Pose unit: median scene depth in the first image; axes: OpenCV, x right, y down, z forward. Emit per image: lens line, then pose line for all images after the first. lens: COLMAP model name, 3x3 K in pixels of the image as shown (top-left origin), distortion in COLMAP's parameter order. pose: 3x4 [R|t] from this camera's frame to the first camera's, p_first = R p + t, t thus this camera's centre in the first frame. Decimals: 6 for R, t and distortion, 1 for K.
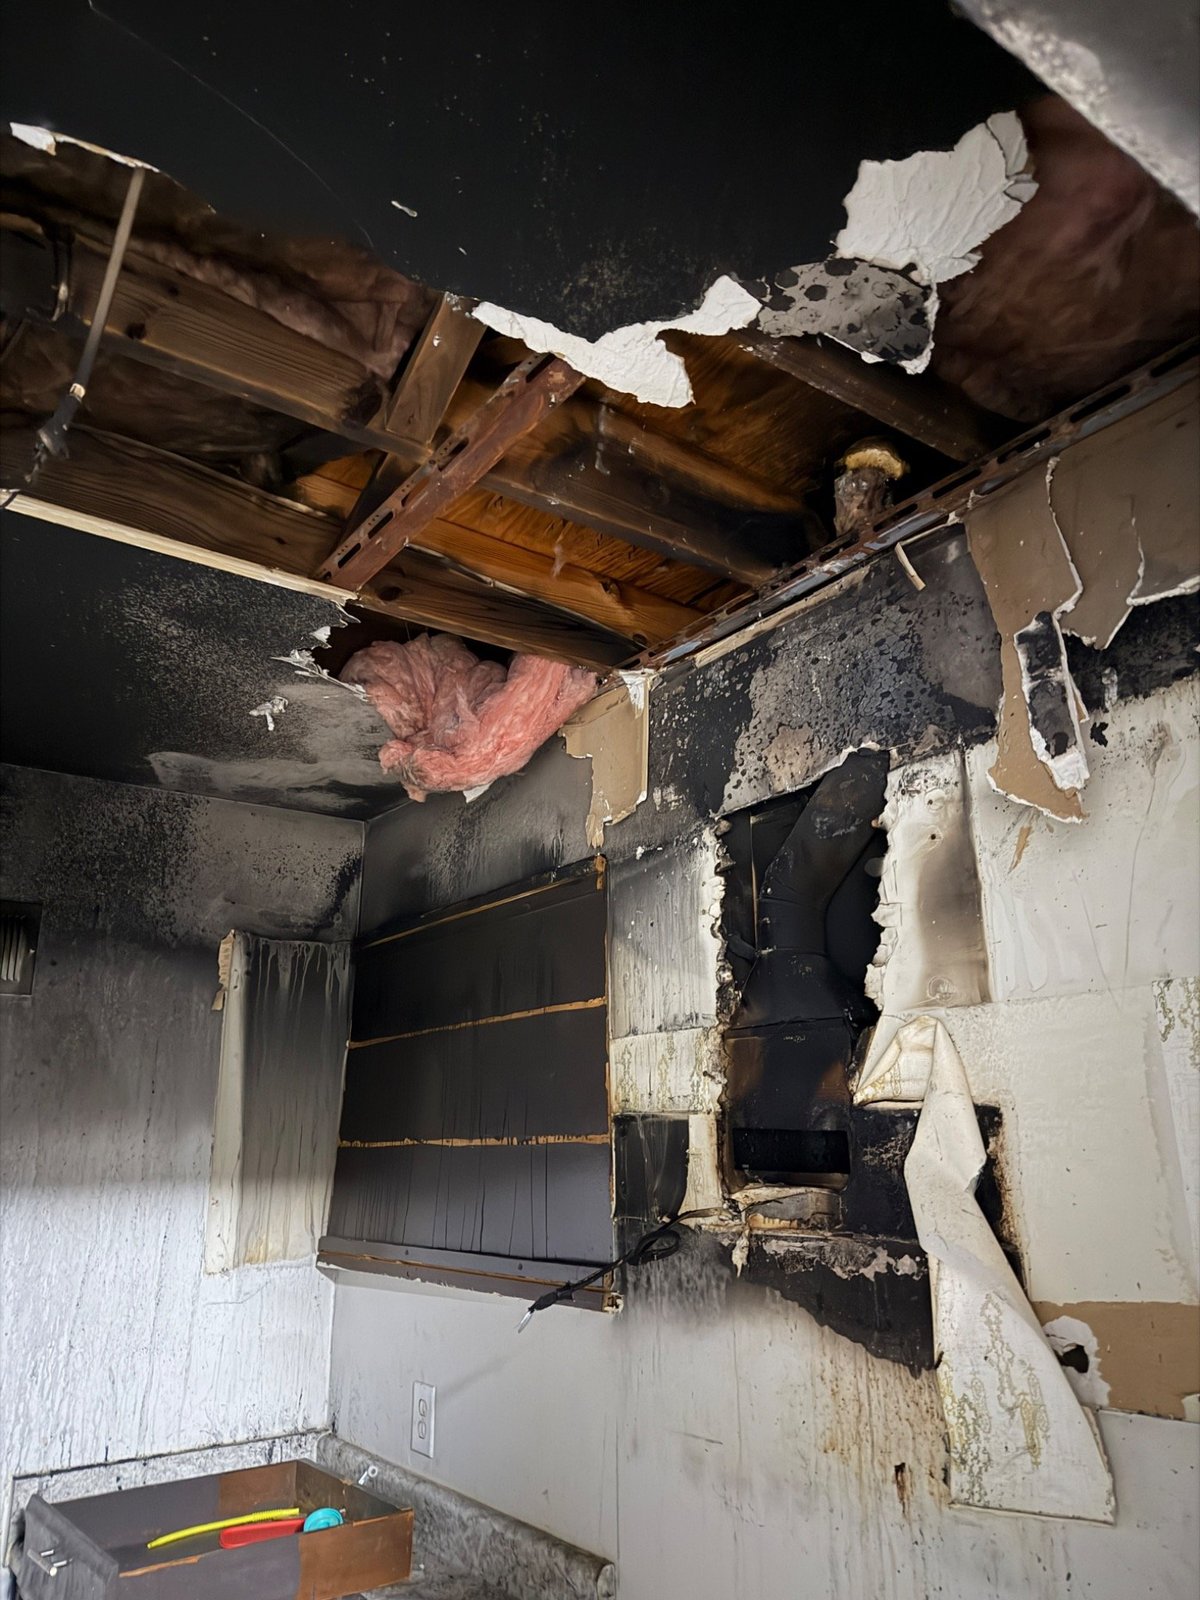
lens RADIAL K [[1144.1, 0, 599.6], [0, 1144.1, 787.9], [0, 0, 1]] dist [0.137183, -0.222472]
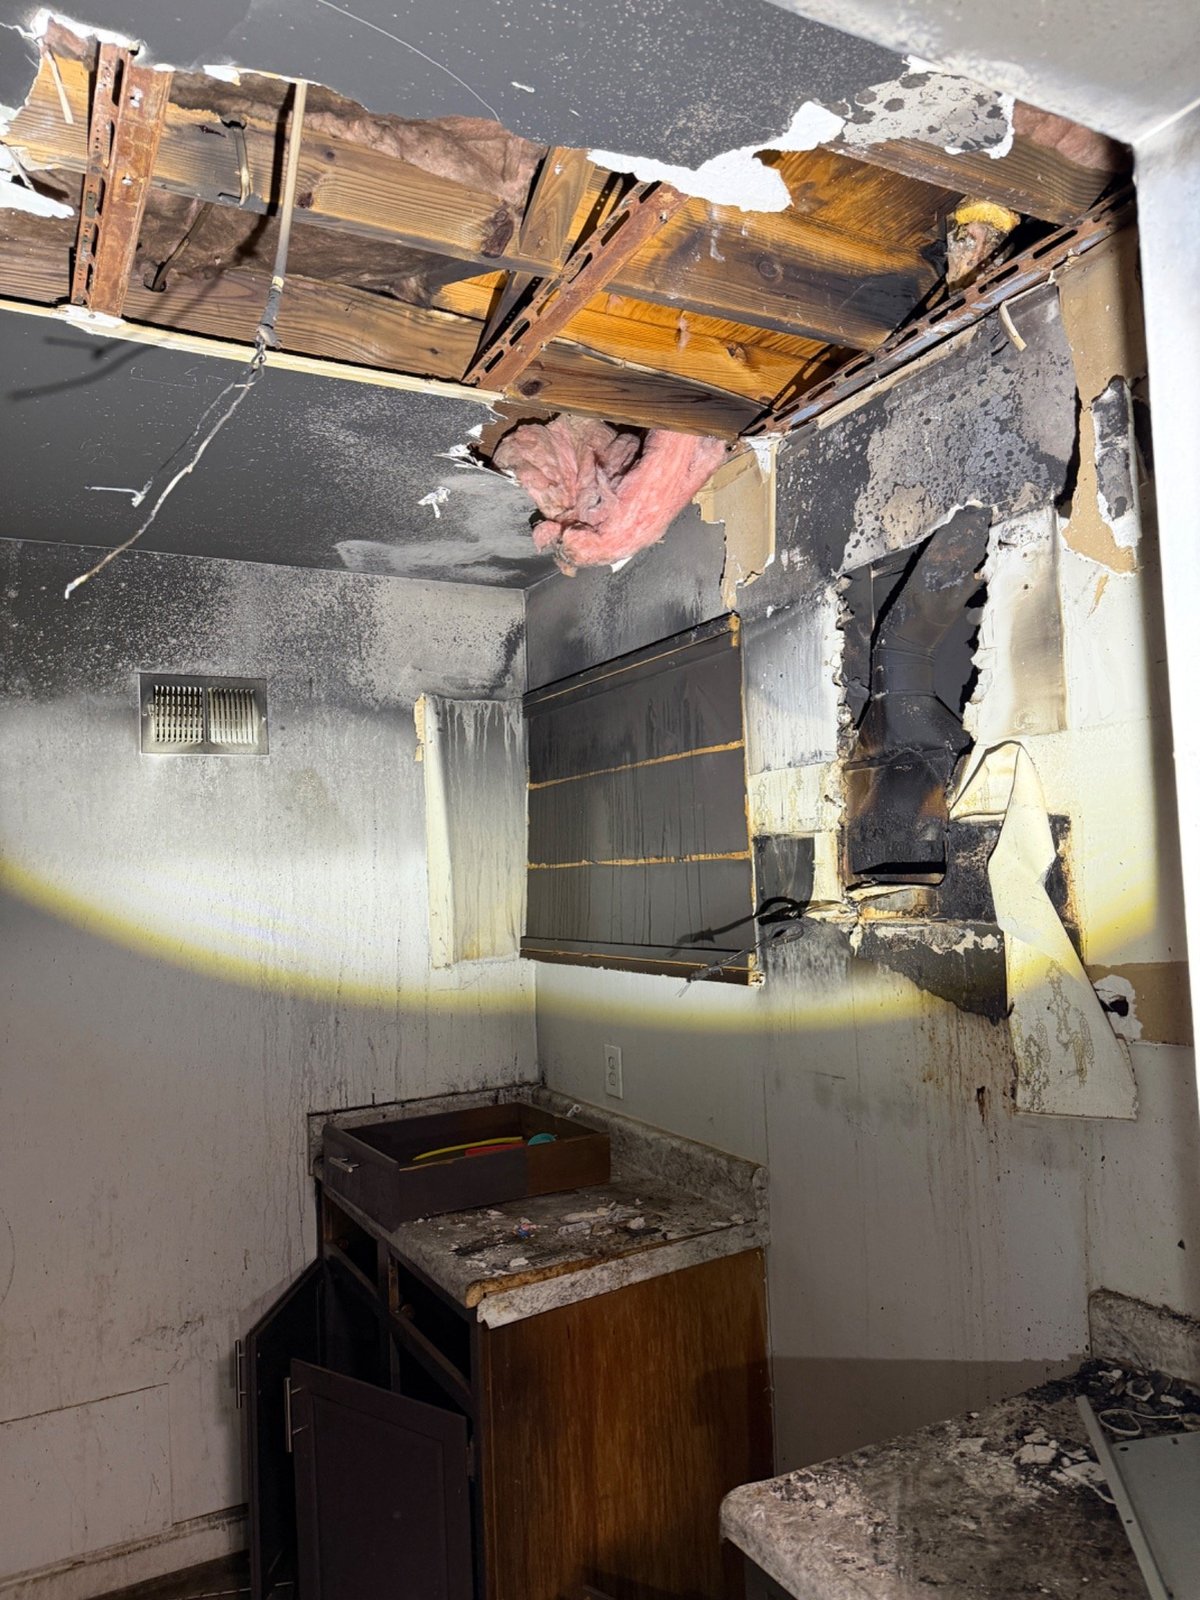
lens RADIAL K [[1145.0, 0, 596.4], [0, 1145.0, 806.1], [0, 0, 1]] dist [0.003743, -0.000586]
pose [[0.988718, -0.035553, -0.145506, 0.027162], [0.069406, 0.969585, 0.234707, -0.036853], [0.132736, -0.242158, 0.961114, -0.155856]]
